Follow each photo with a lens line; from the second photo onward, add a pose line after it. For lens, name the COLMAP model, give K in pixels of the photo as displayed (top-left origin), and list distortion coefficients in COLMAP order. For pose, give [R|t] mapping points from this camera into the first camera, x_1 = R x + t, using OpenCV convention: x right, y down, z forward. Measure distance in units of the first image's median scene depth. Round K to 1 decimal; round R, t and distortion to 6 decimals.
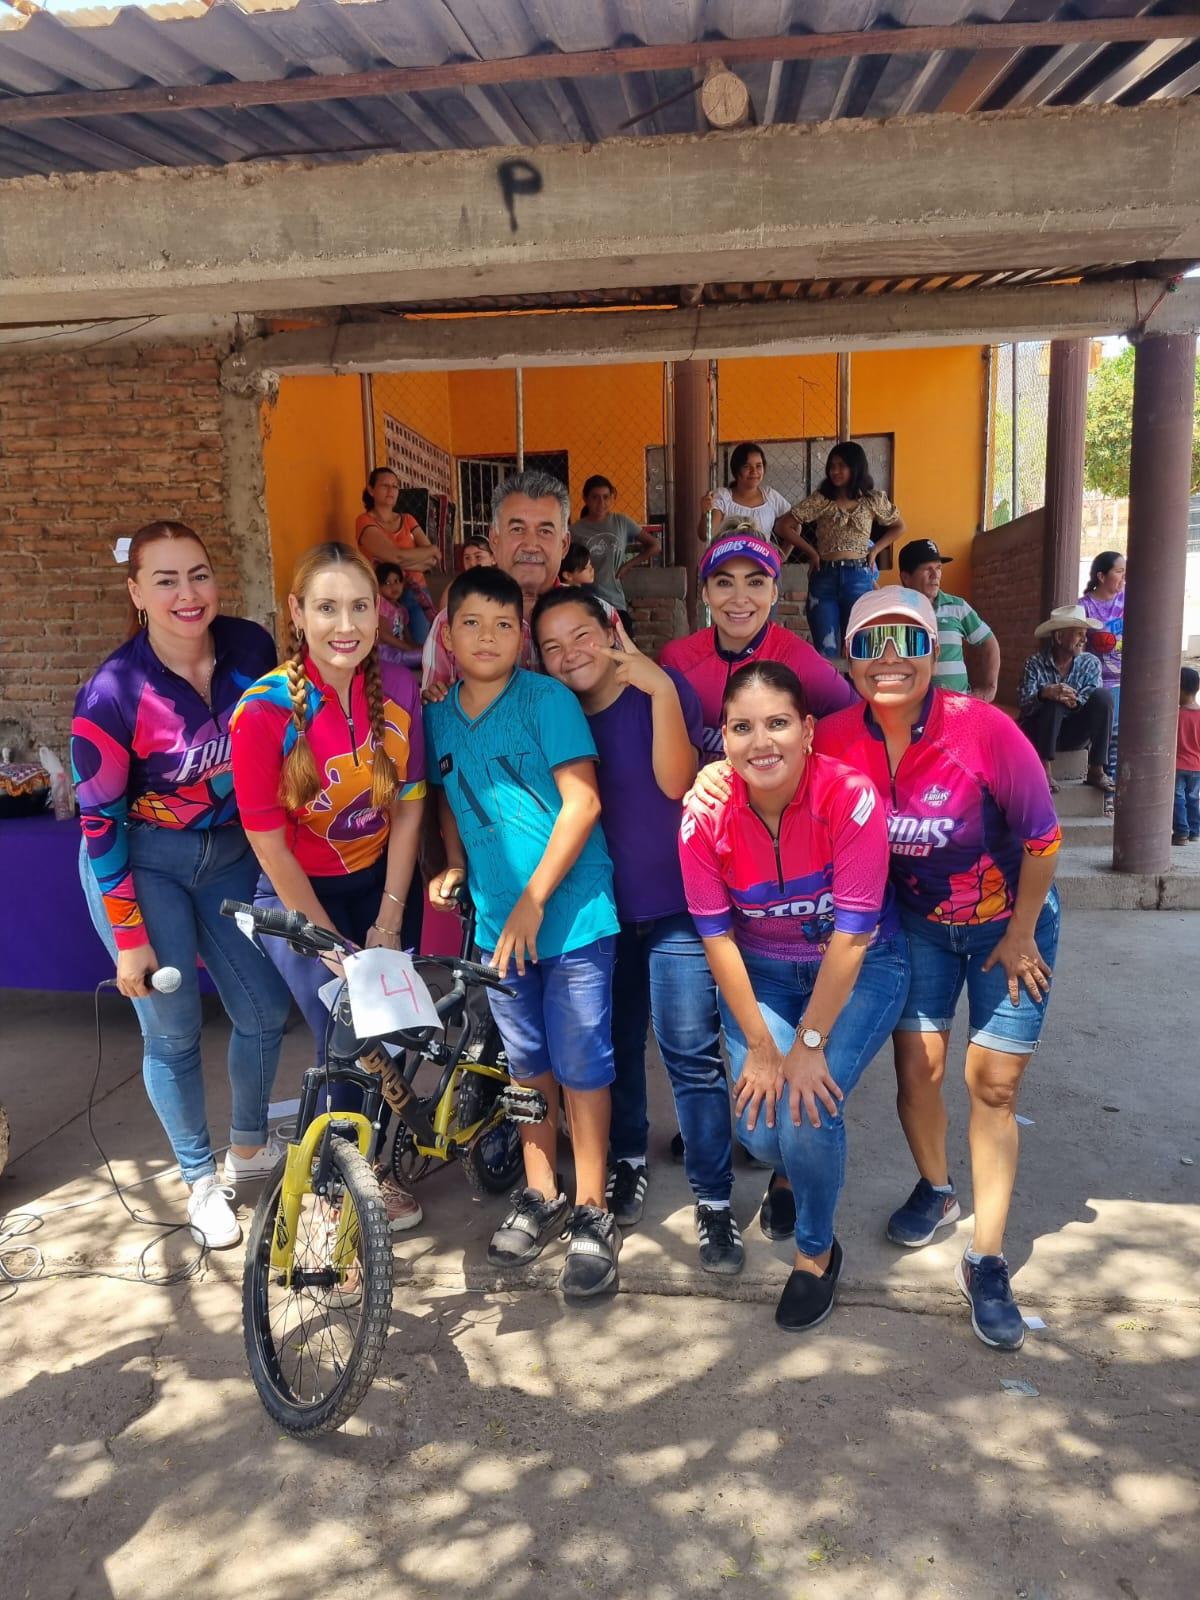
lens RADIAL K [[1216.7, 0, 567.0], [0, 1216.7, 837.3], [0, 0, 1]] dist [0.046698, -0.038528]
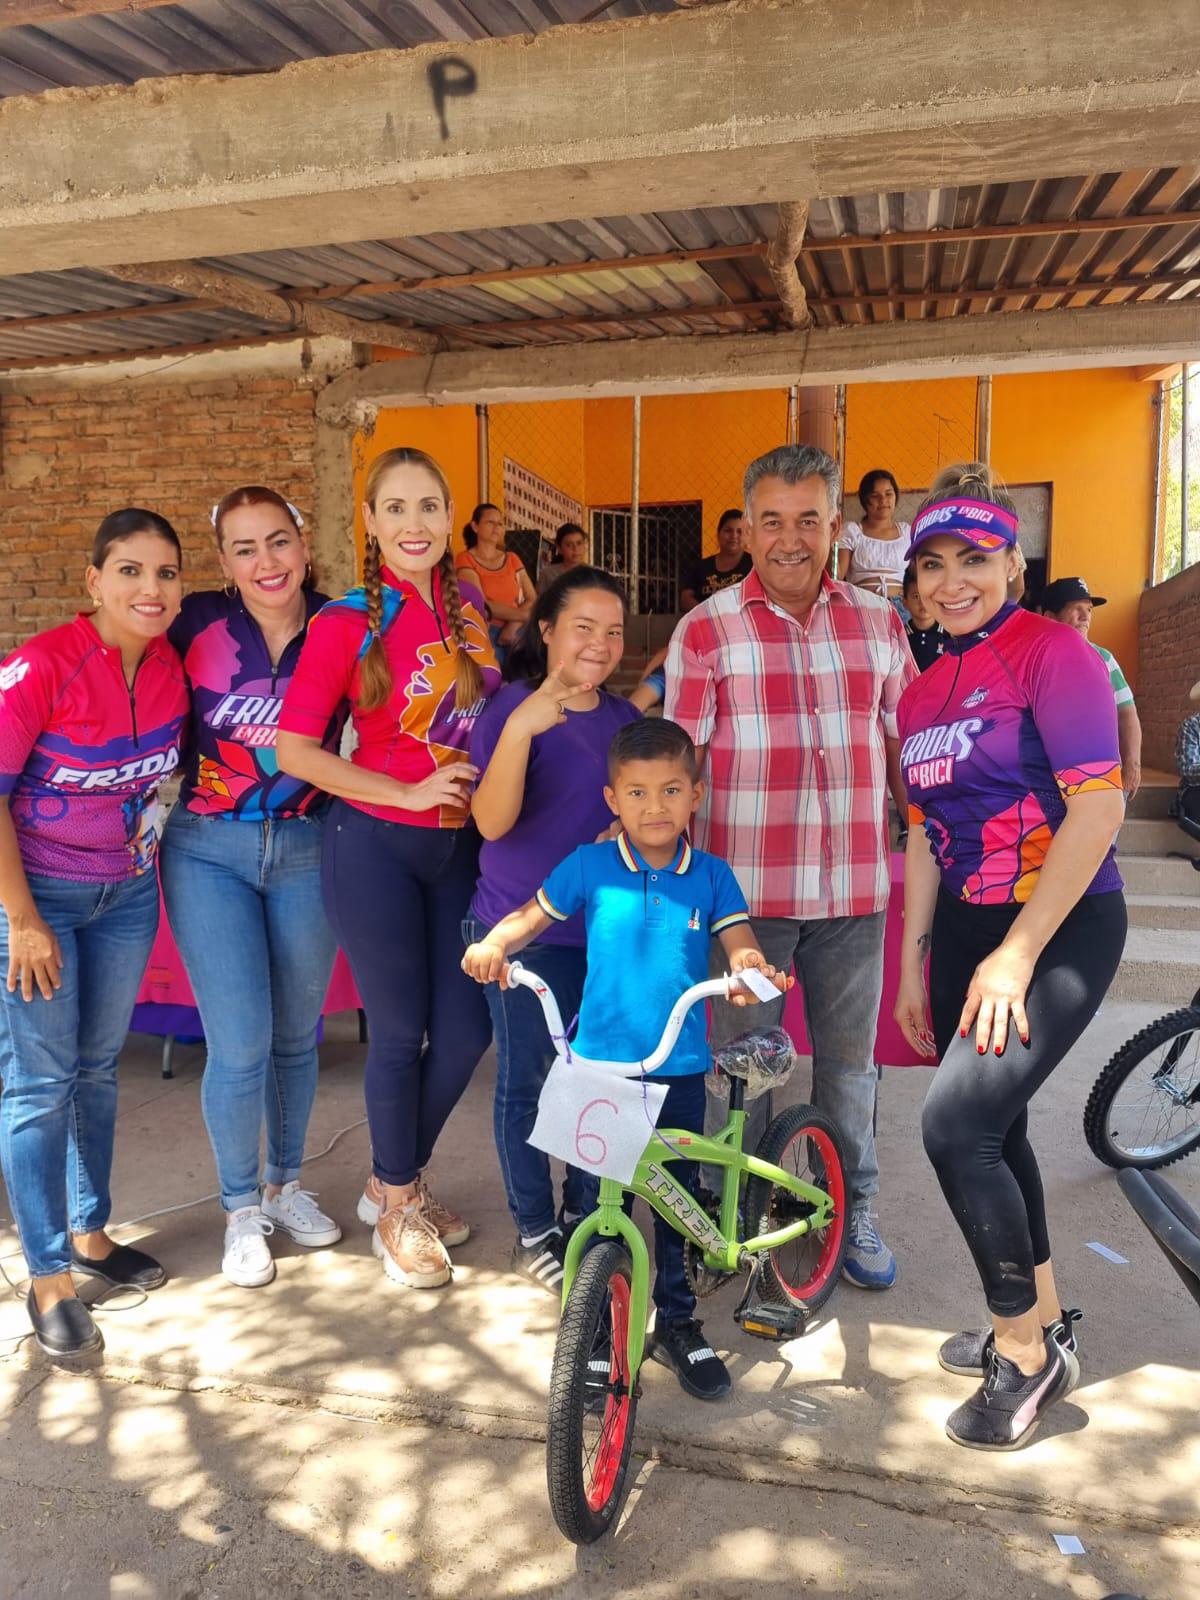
lens RADIAL K [[1216.7, 0, 586.2], [0, 1216.7, 813.5], [0, 0, 1]] dist [0.046698, -0.038528]
pose [[0.991232, 0.037428, -0.126724, 0.072034], [-0.046866, 0.996279, -0.072328, 0.010438], [0.123546, 0.077633, 0.989298, 0.084553]]
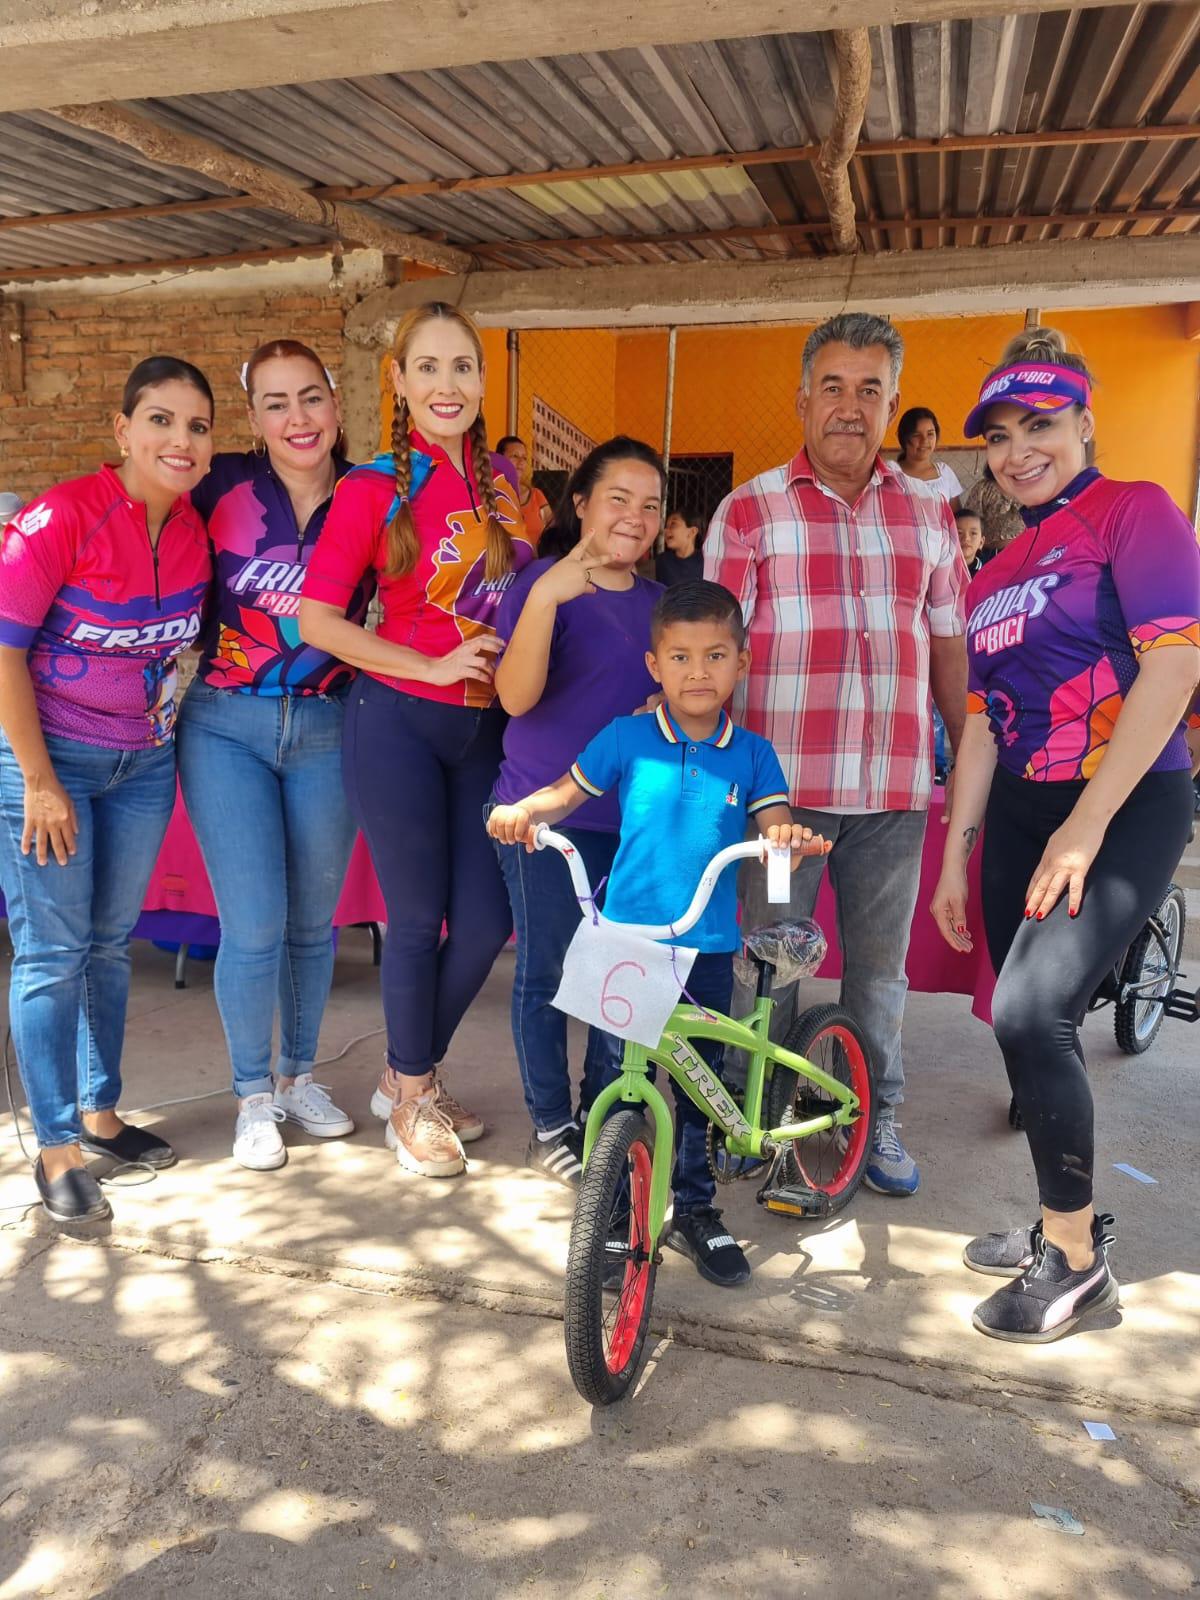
lens RADIAL K [[1216.7, 0, 583.6], [0, 1216.7, 831.5], [0, 0, 1]] dist [0.046698, -0.038528]
pose [[0.987701, 0.074208, -0.137619, 0.066372], [-0.080329, 0.995987, -0.039458, 0.042433], [0.134139, 0.050028, 0.989699, 0.099906]]
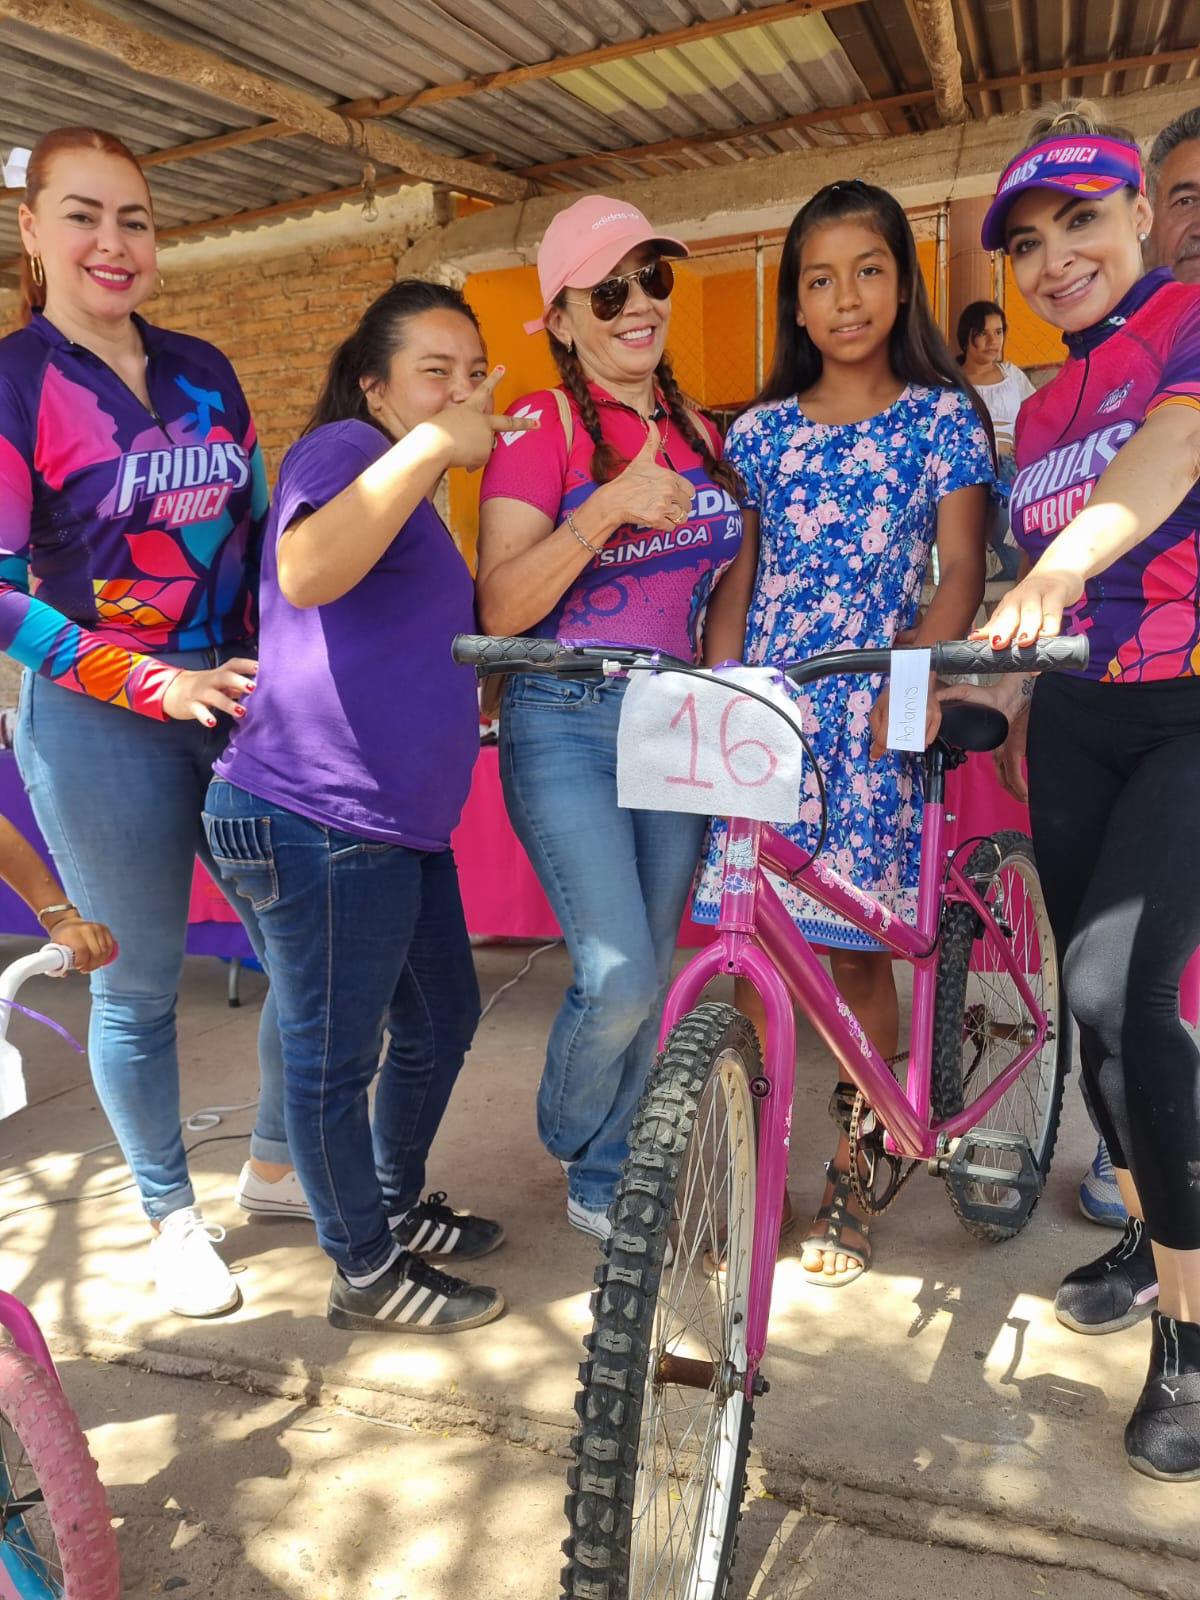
lens RADIAL K [[1216.7, 0, 576.8], [0, 1216.7, 827.9], [0, 0, 1]] dist [0.046698, -0.038528]
pose [[0.970166, 0.023168, -0.241332, 0.068803], [-0.029562, 0.999300, -0.022906, 0.039849], [0.240632, 0.029357, 0.970172, 0.194784]]
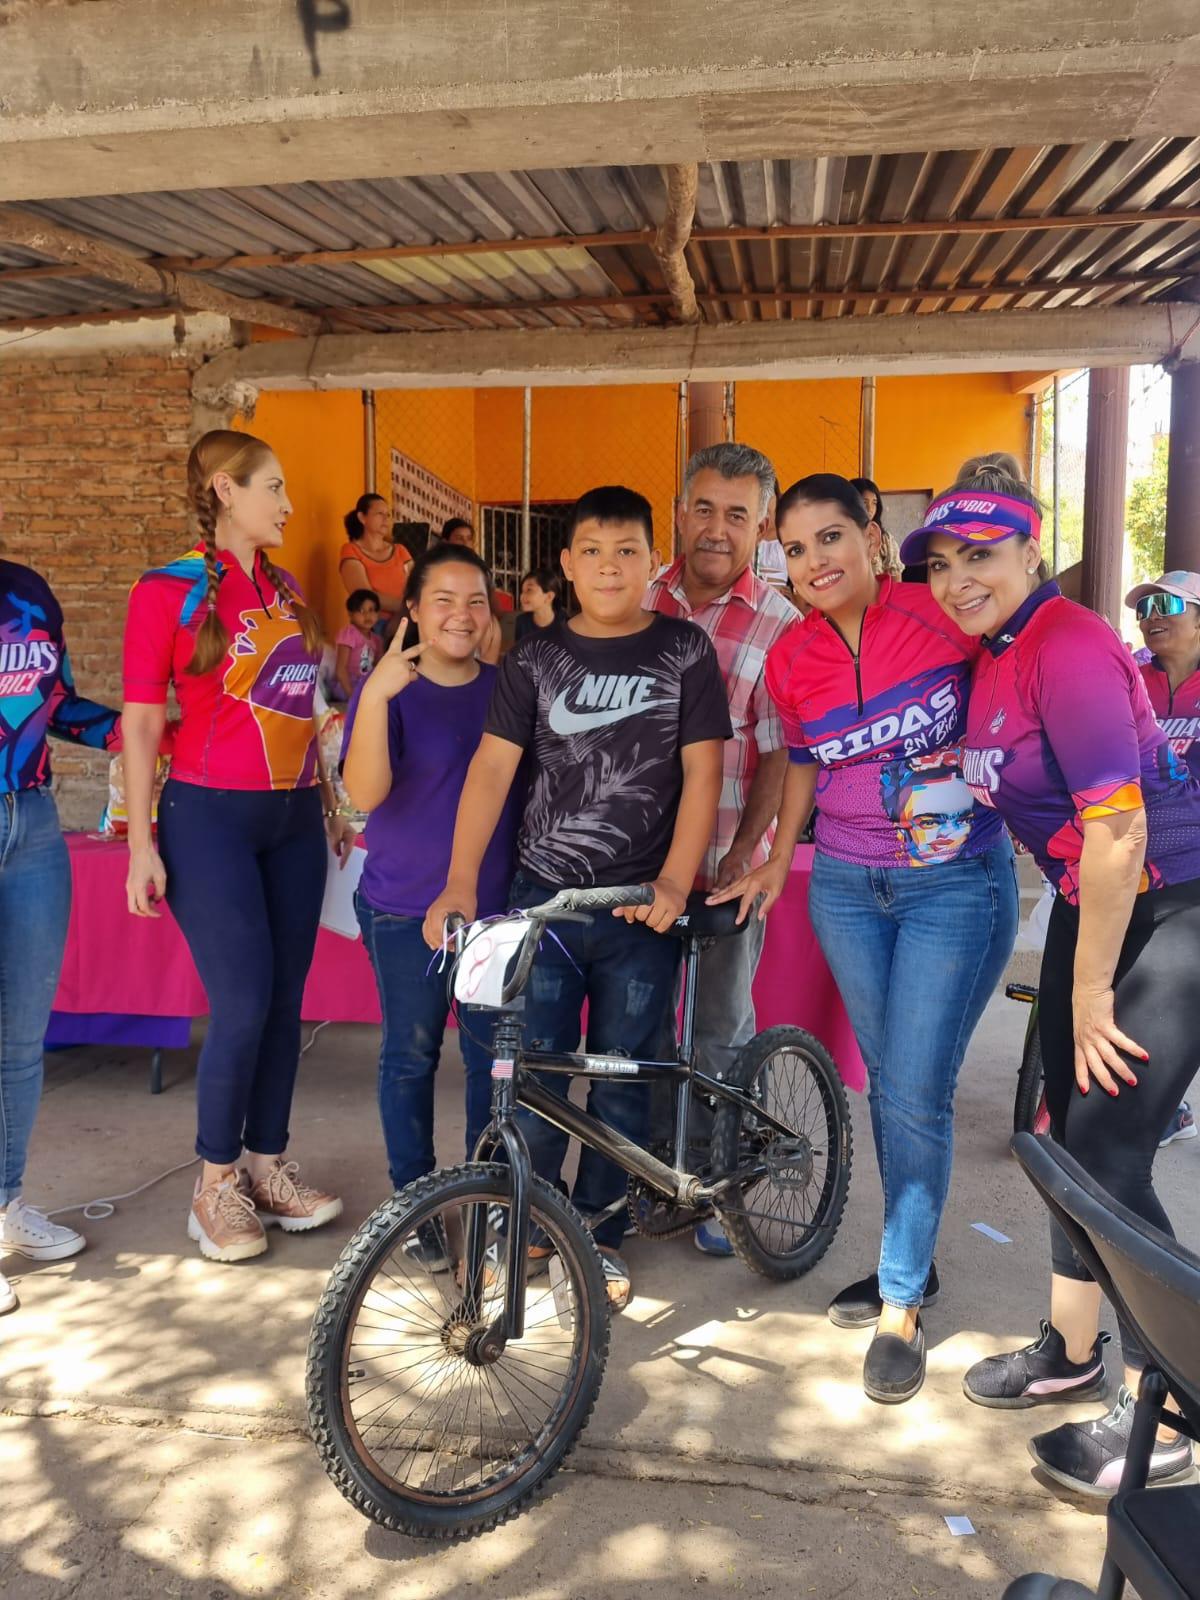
lens RADIAL K [[1216.7, 0, 596.4], [0, 1216.7, 814.1], [0, 0, 1]] dist [0.046698, -0.038528]
pose [[0.998891, 0.034746, -0.031787, 0.073438], [-0.037210, 0.996056, -0.080552, 0.017353], [0.028863, 0.081646, 0.996243, 0.098493]]
